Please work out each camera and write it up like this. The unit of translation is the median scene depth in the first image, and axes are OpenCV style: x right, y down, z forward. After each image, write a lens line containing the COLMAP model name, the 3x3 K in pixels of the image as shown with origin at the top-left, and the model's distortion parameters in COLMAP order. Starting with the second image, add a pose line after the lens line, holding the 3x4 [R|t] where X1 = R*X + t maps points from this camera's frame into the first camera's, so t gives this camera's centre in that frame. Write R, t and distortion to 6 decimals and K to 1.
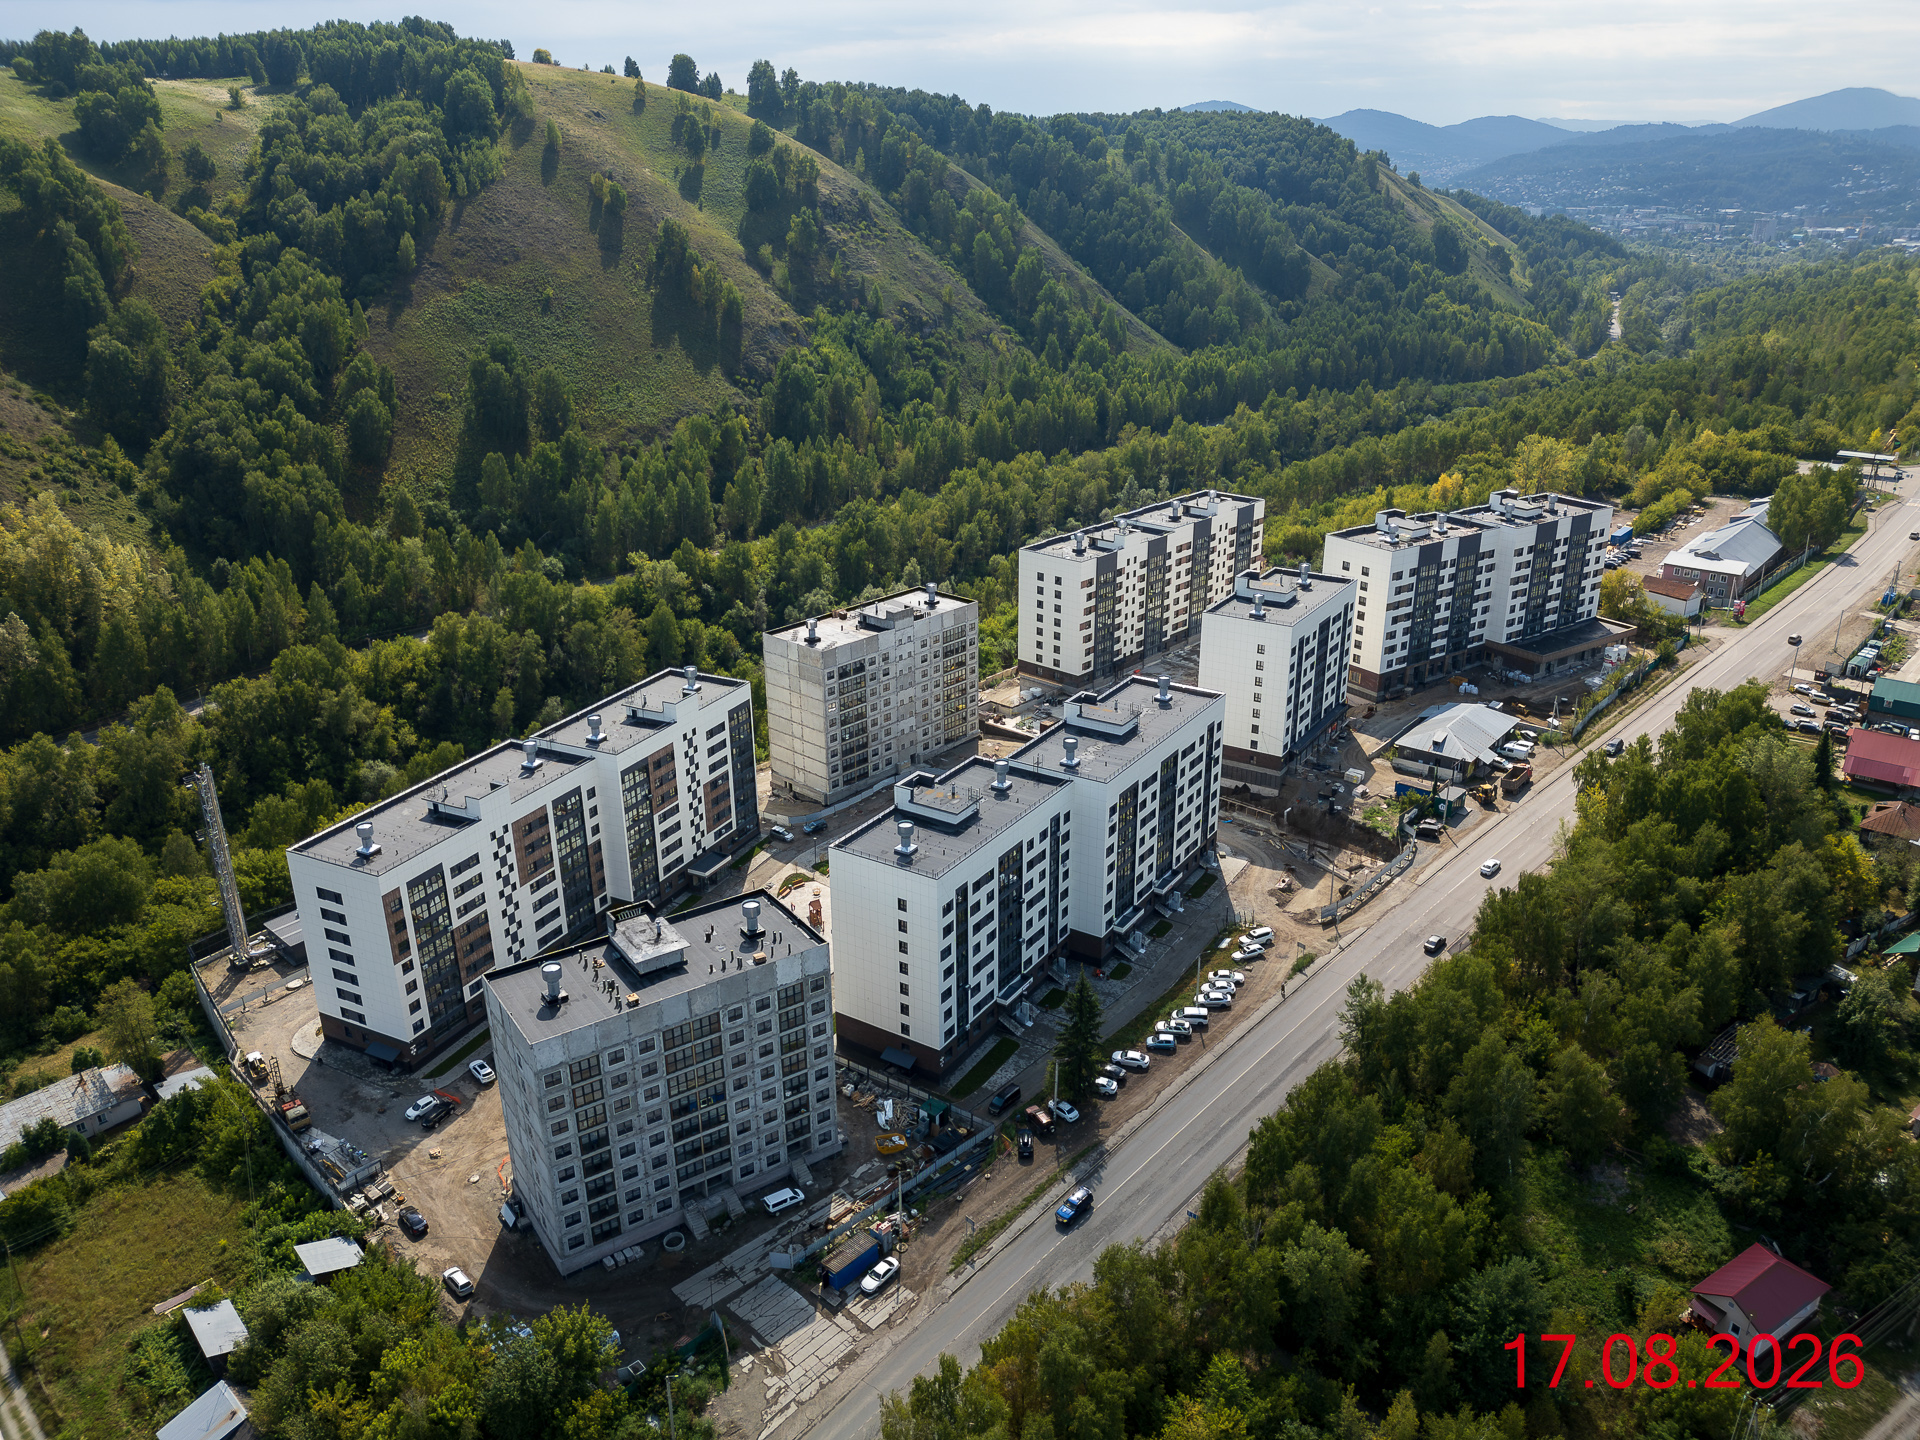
lens RADIAL K [[1385.5, 0, 951.6], [0, 1385.5, 723.4], [0, 0, 1]] dist [-0.008014, -0.033329]
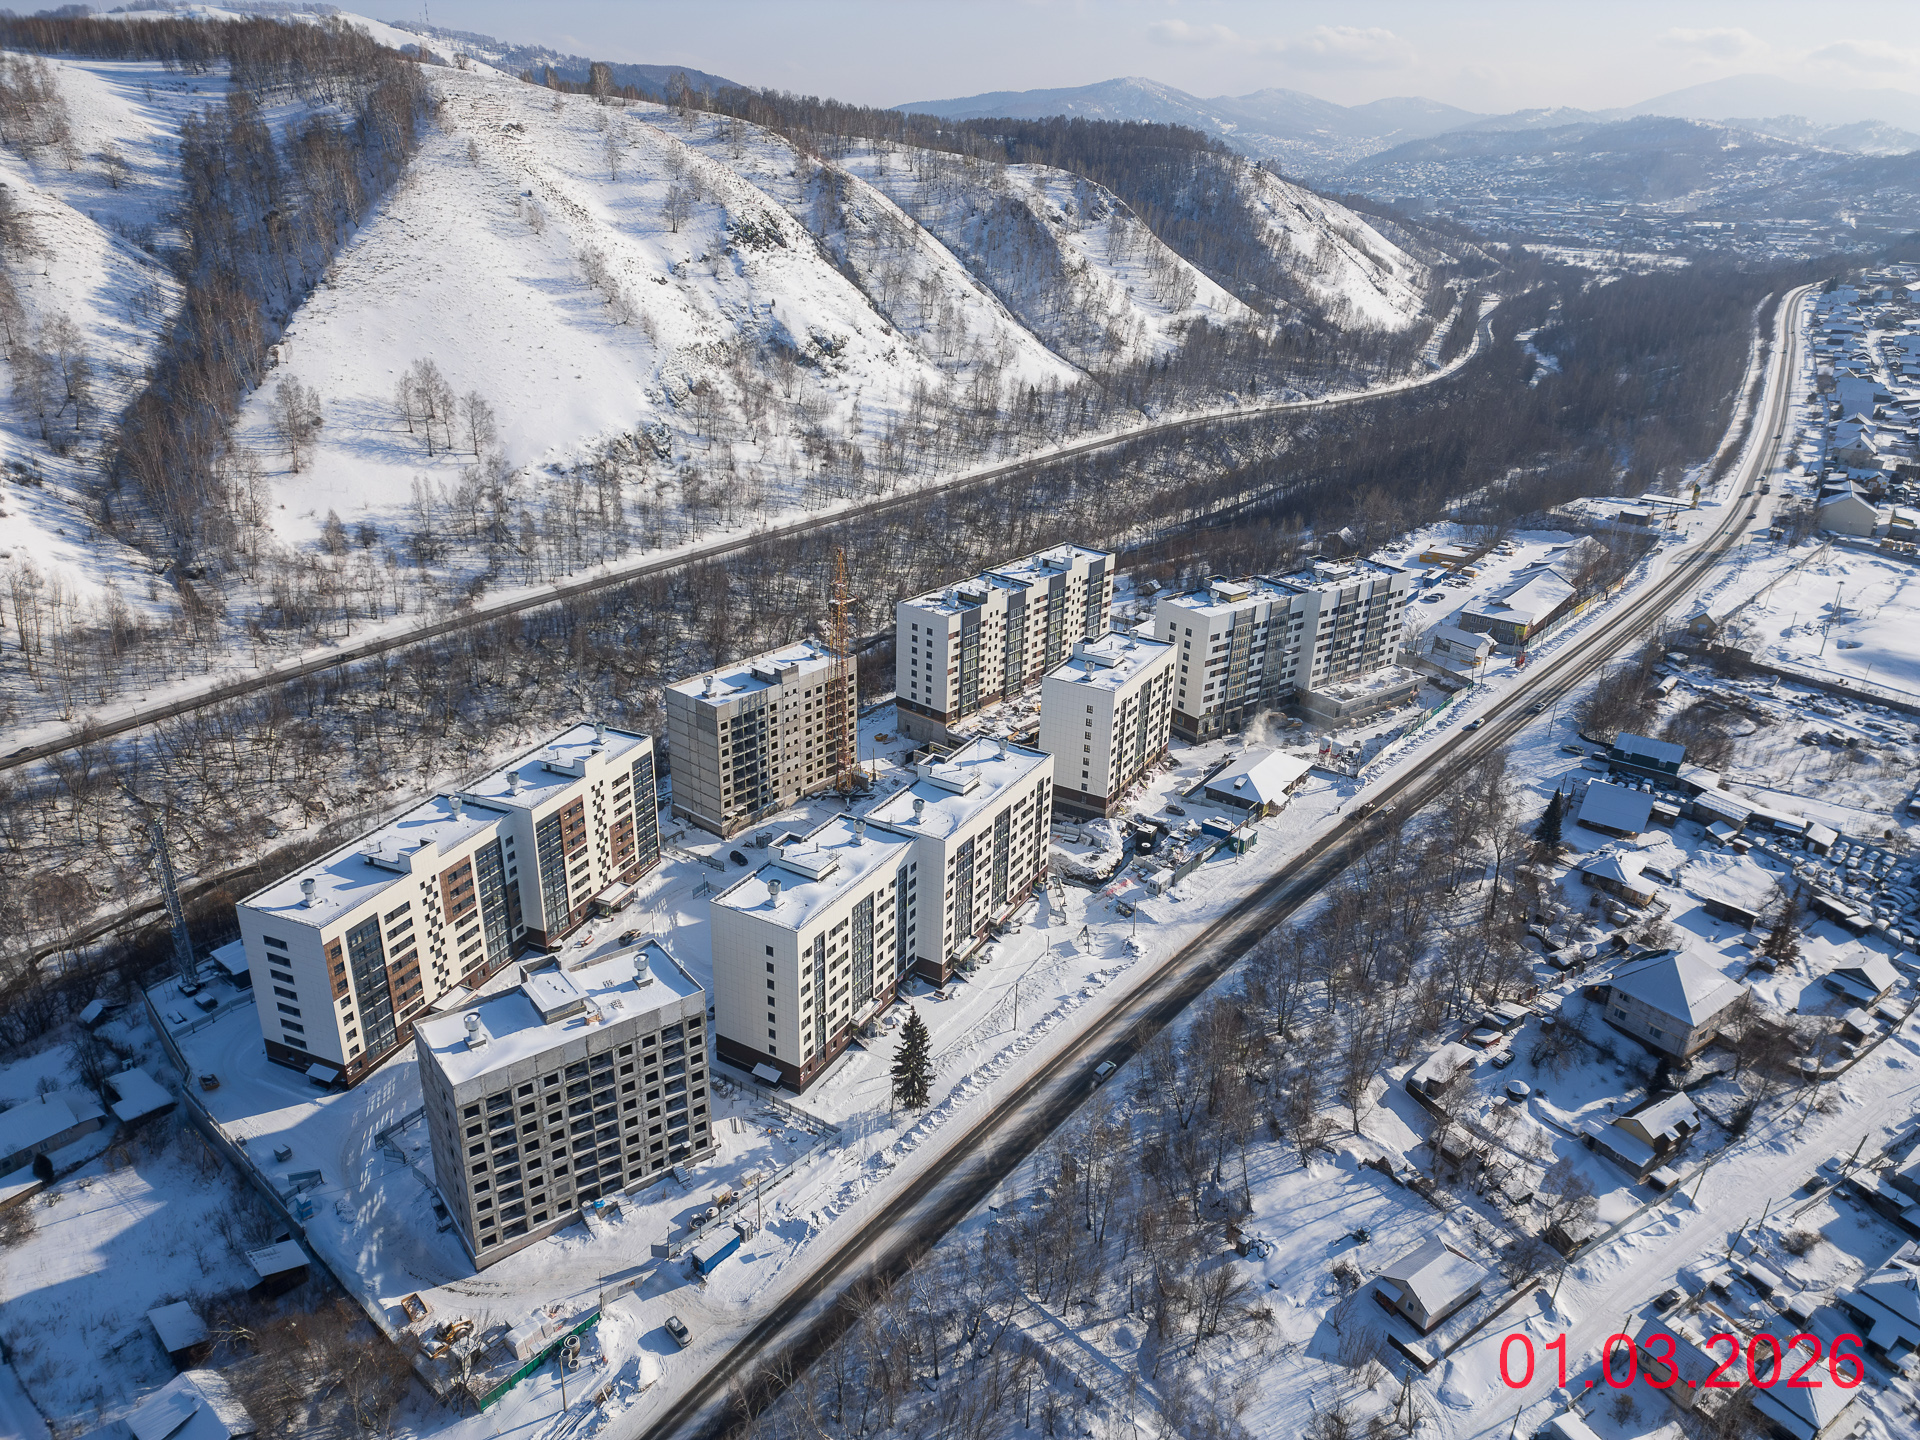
lens RADIAL K [[1308.6, 0, 960.0], [0, 1308.6, 720.0], [0, 0, 1]] dist [0.054179, -0.030252]
pose [[0.997512, 0.011147, 0.069603, 0.032635], [-0.013179, 0.999498, 0.028796, -0.071924], [-0.069247, -0.029642, 0.997159, -0.107163]]
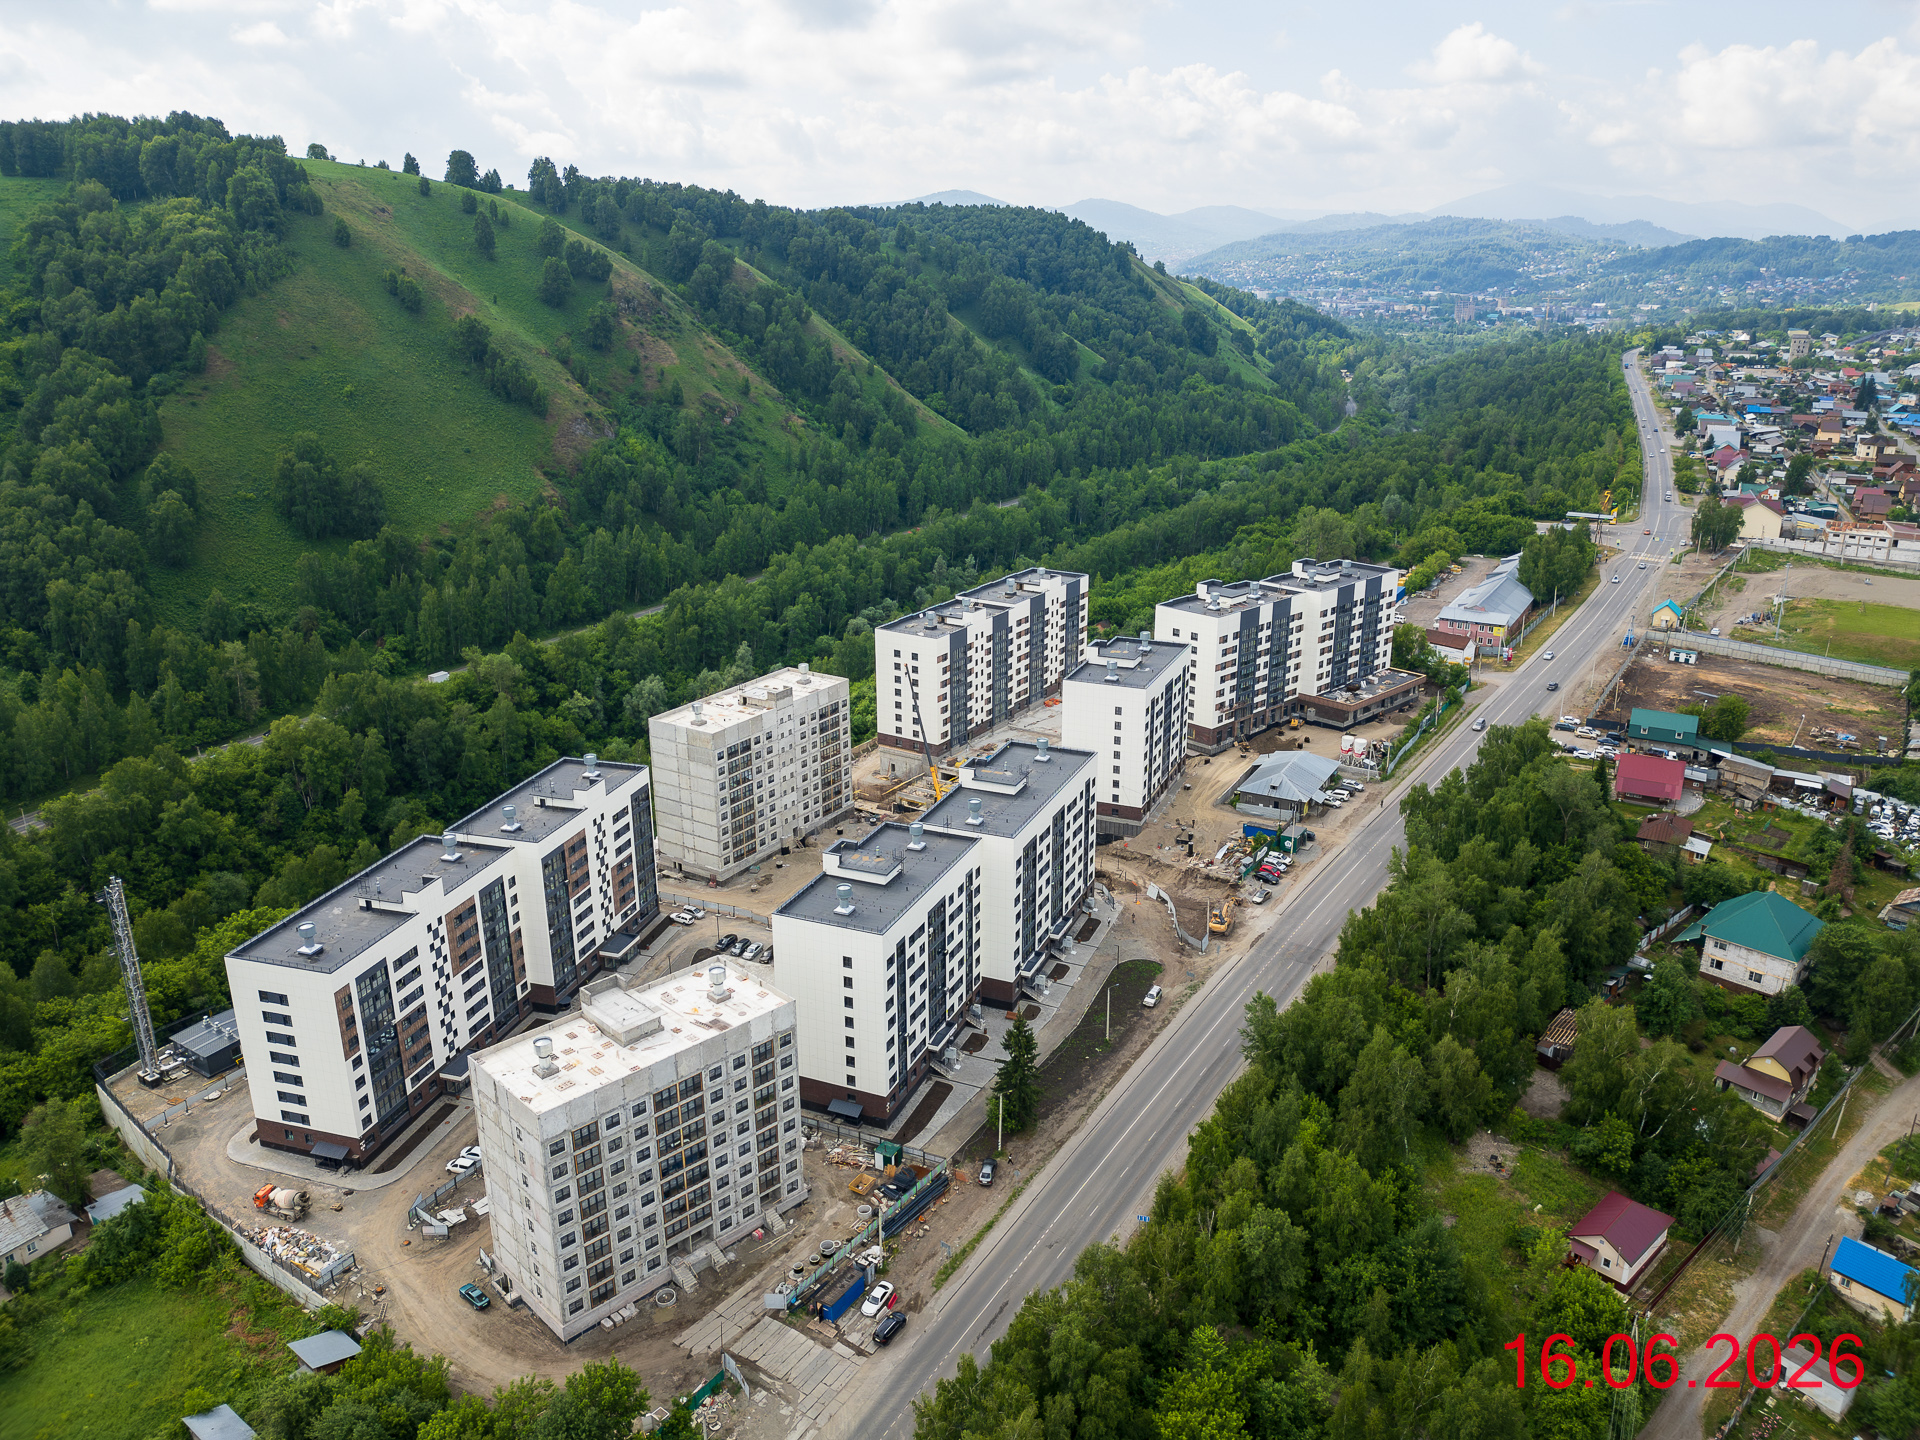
lens RADIAL K [[1385.5, 0, 951.6], [0, 1385.5, 723.4], [0, 0, 1]] dist [-0.008014, -0.033329]
pose [[0.985725, -0.050362, 0.160652, -0.079816], [0.059182, 0.996964, -0.050593, 0.003838], [-0.157617, 0.059379, 0.985713, -0.055721]]
